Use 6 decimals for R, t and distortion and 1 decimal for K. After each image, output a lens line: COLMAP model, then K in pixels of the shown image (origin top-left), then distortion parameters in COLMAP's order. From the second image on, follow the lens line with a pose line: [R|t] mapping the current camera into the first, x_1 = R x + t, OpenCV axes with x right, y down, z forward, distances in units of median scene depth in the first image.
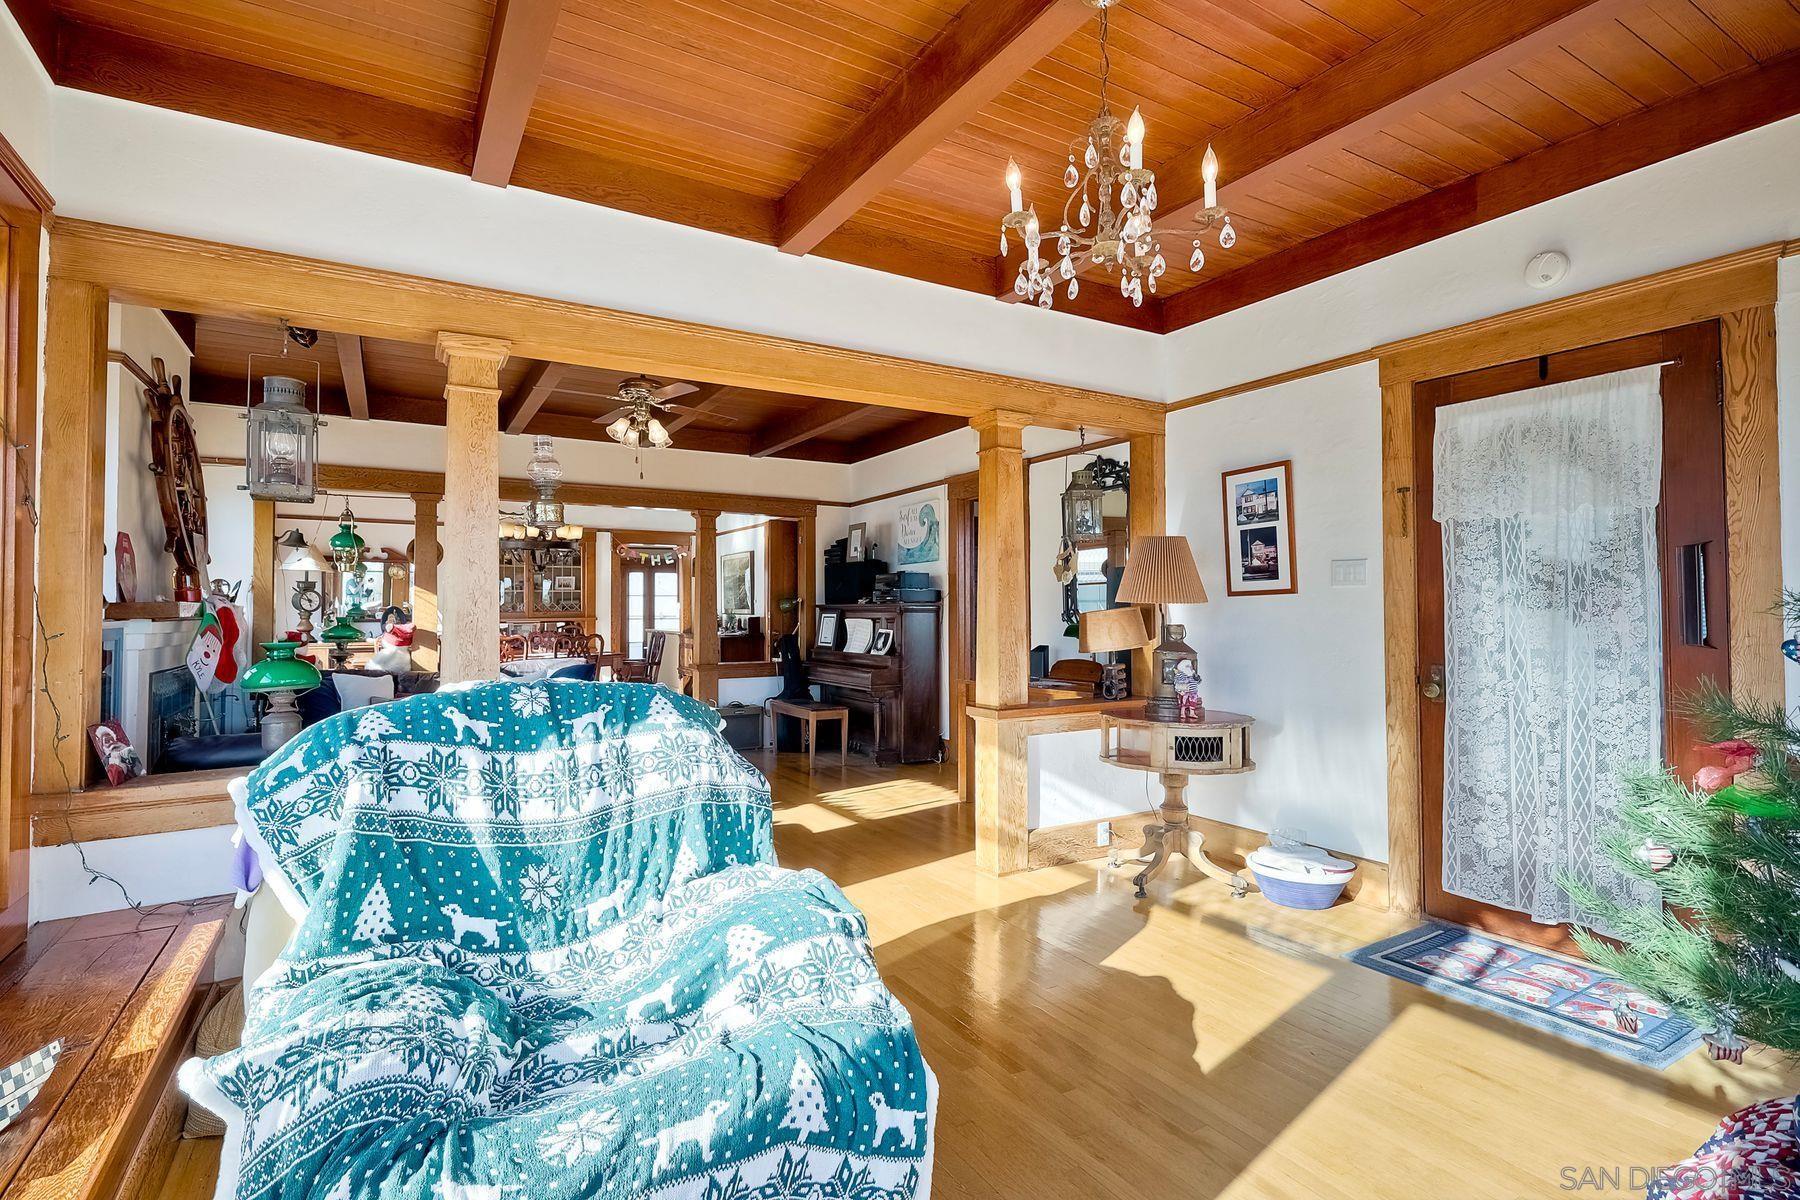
lens RADIAL K [[858.0, 0, 900.0], [0, 858.0, 600.0], [0, 0, 1]] dist [0.000953, 0.000080]
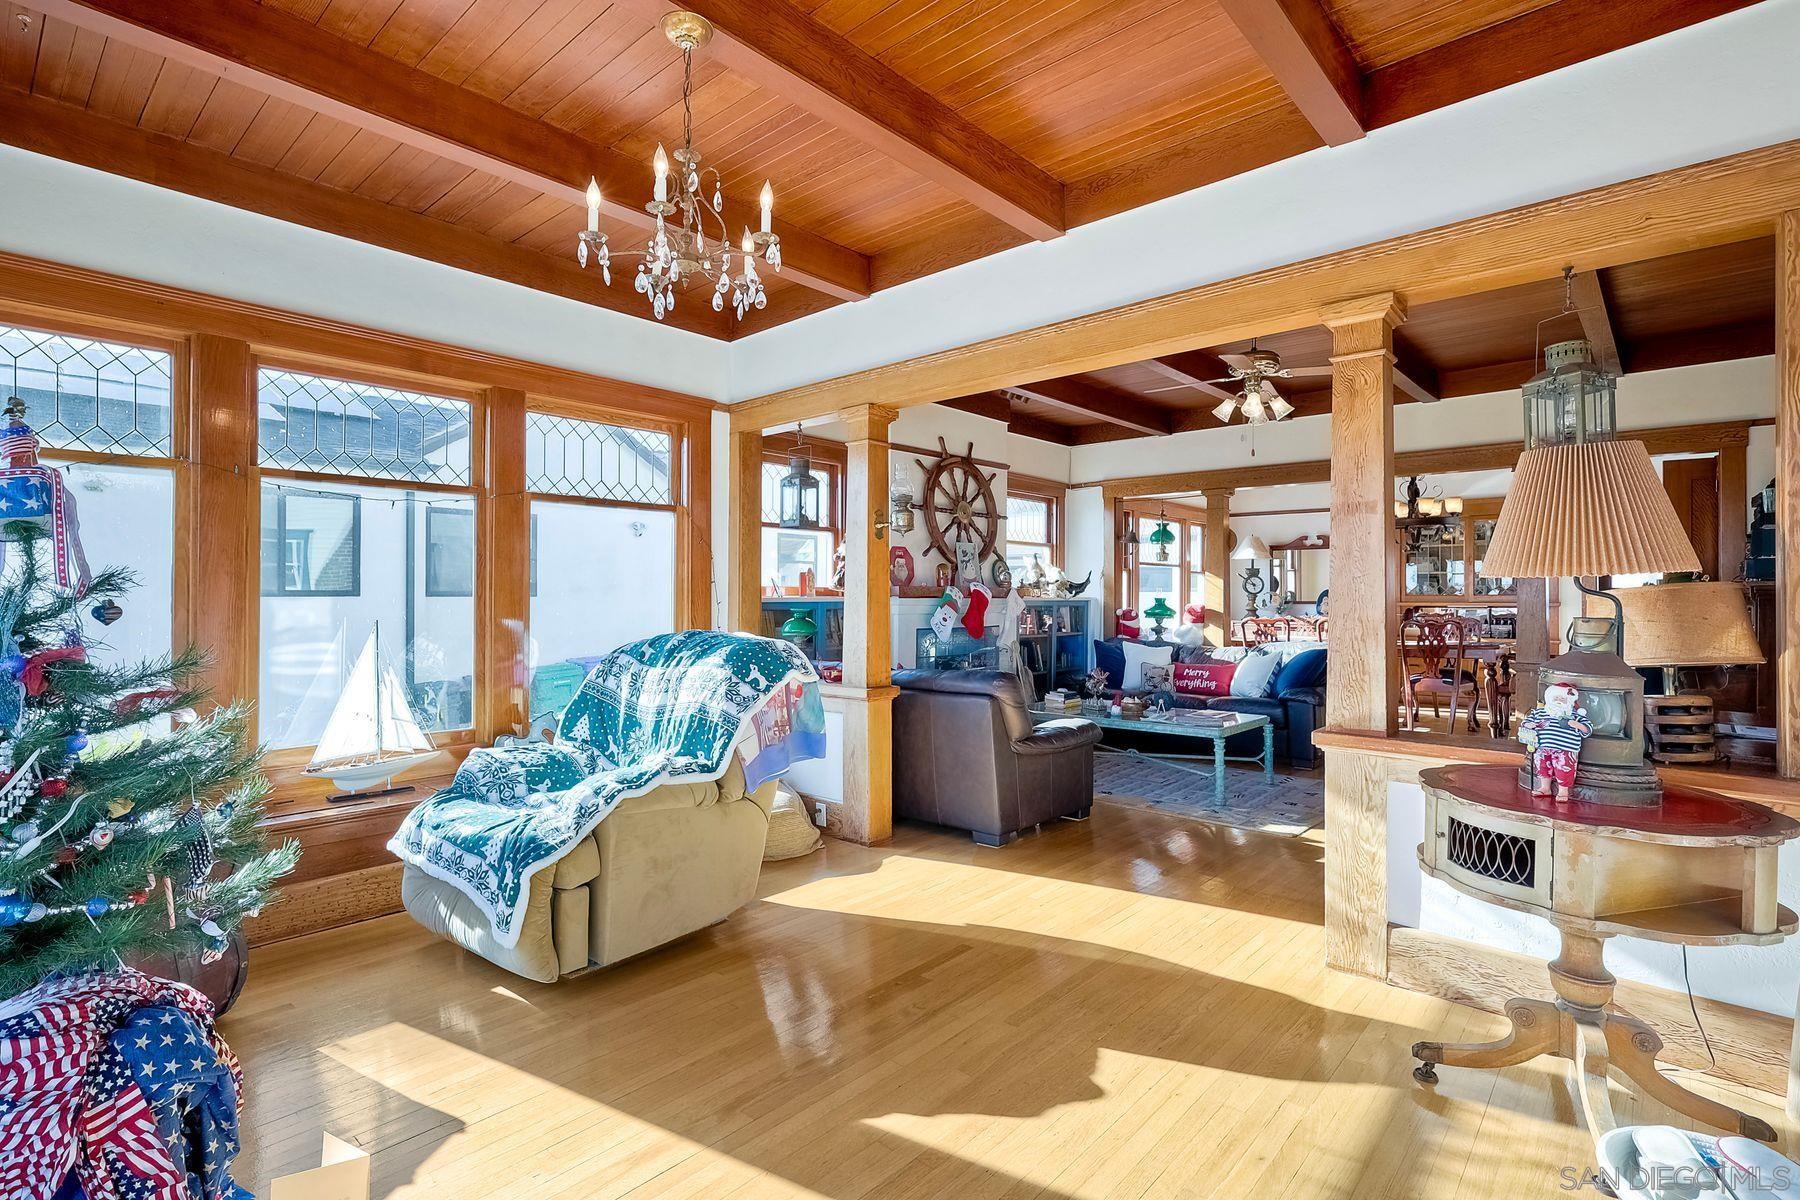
lens RADIAL K [[869.4, 0, 900.0], [0, 869.4, 600.0], [0, 0, 1]] dist [-0.000252, 0.000063]
pose [[0.289119, 0.008365, -0.957257, 0.682486], [0.008660, 0.999898, 0.011353, 0.008675], [0.957254, -0.011572, 0.289017, 0.449632]]
